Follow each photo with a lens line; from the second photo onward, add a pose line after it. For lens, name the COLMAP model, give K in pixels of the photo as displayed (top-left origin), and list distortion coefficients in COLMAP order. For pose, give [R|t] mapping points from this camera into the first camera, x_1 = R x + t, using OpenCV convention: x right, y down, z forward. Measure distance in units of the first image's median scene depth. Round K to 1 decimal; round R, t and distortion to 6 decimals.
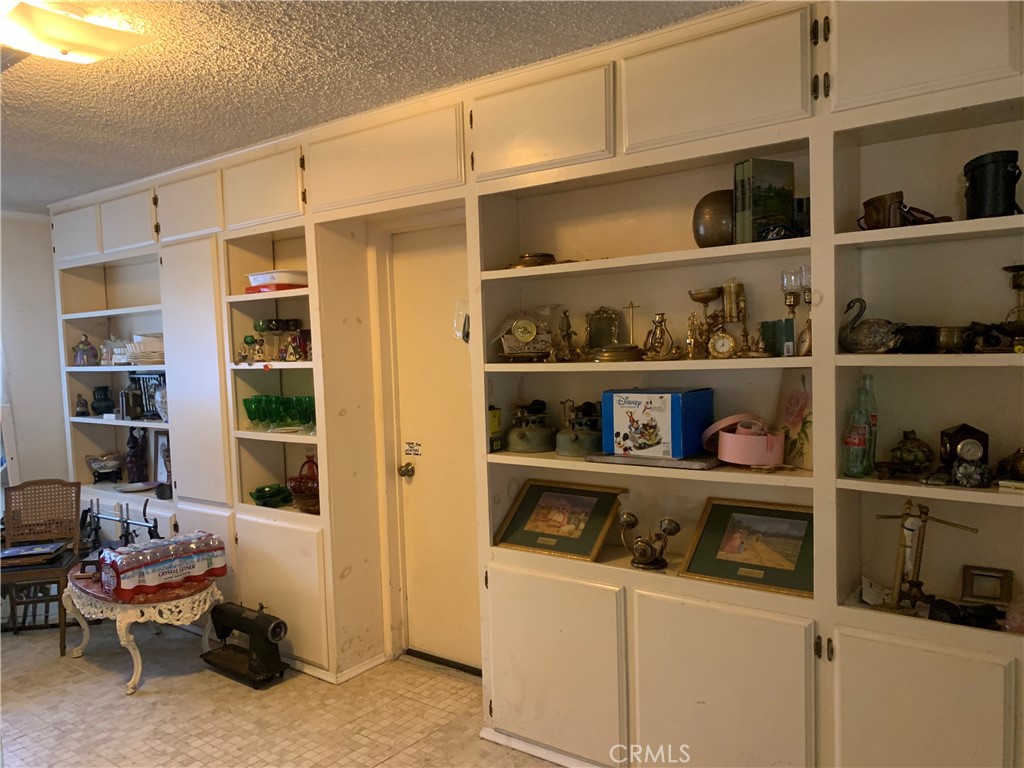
lens RADIAL K [[777.7, 0, 503.4], [0, 777.7, 389.4], [0, 0, 1]] dist [0.052310, -0.060931]
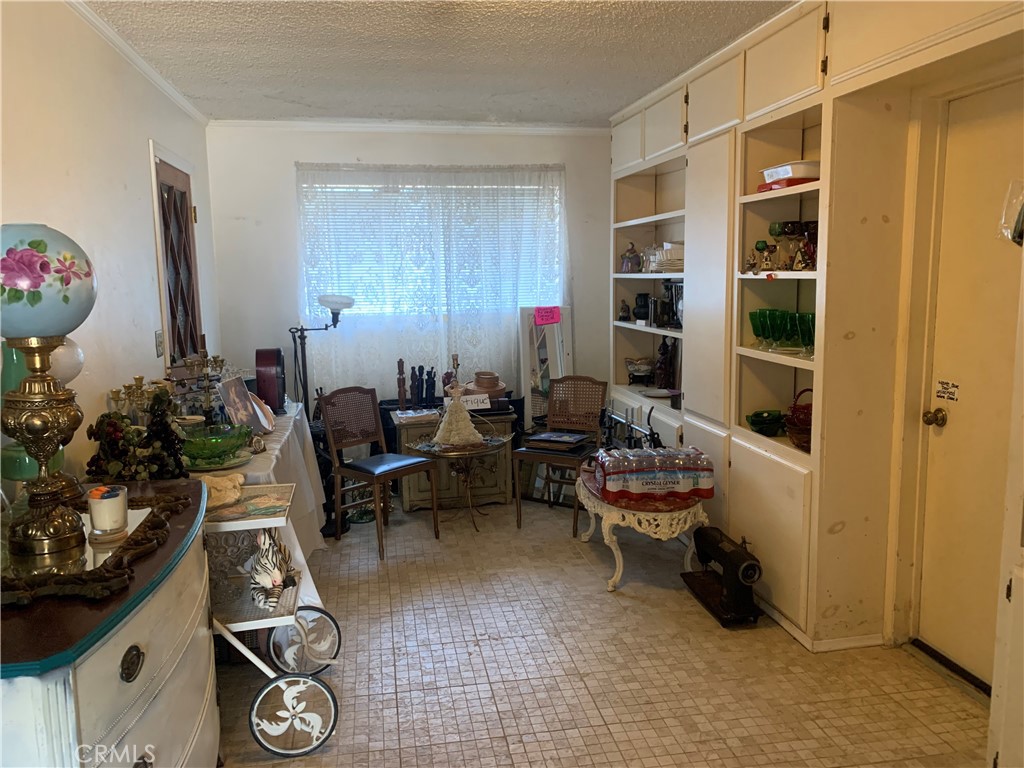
lens RADIAL K [[777.7, 0, 522.3], [0, 777.7, 374.4], [0, 0, 1]] dist [0.052310, -0.060931]
pose [[0.749228, 0.111015, -0.652942, 0.072578], [-0.052444, 0.992701, 0.108604, -0.000934], [0.660232, -0.047126, 0.749581, 0.155370]]
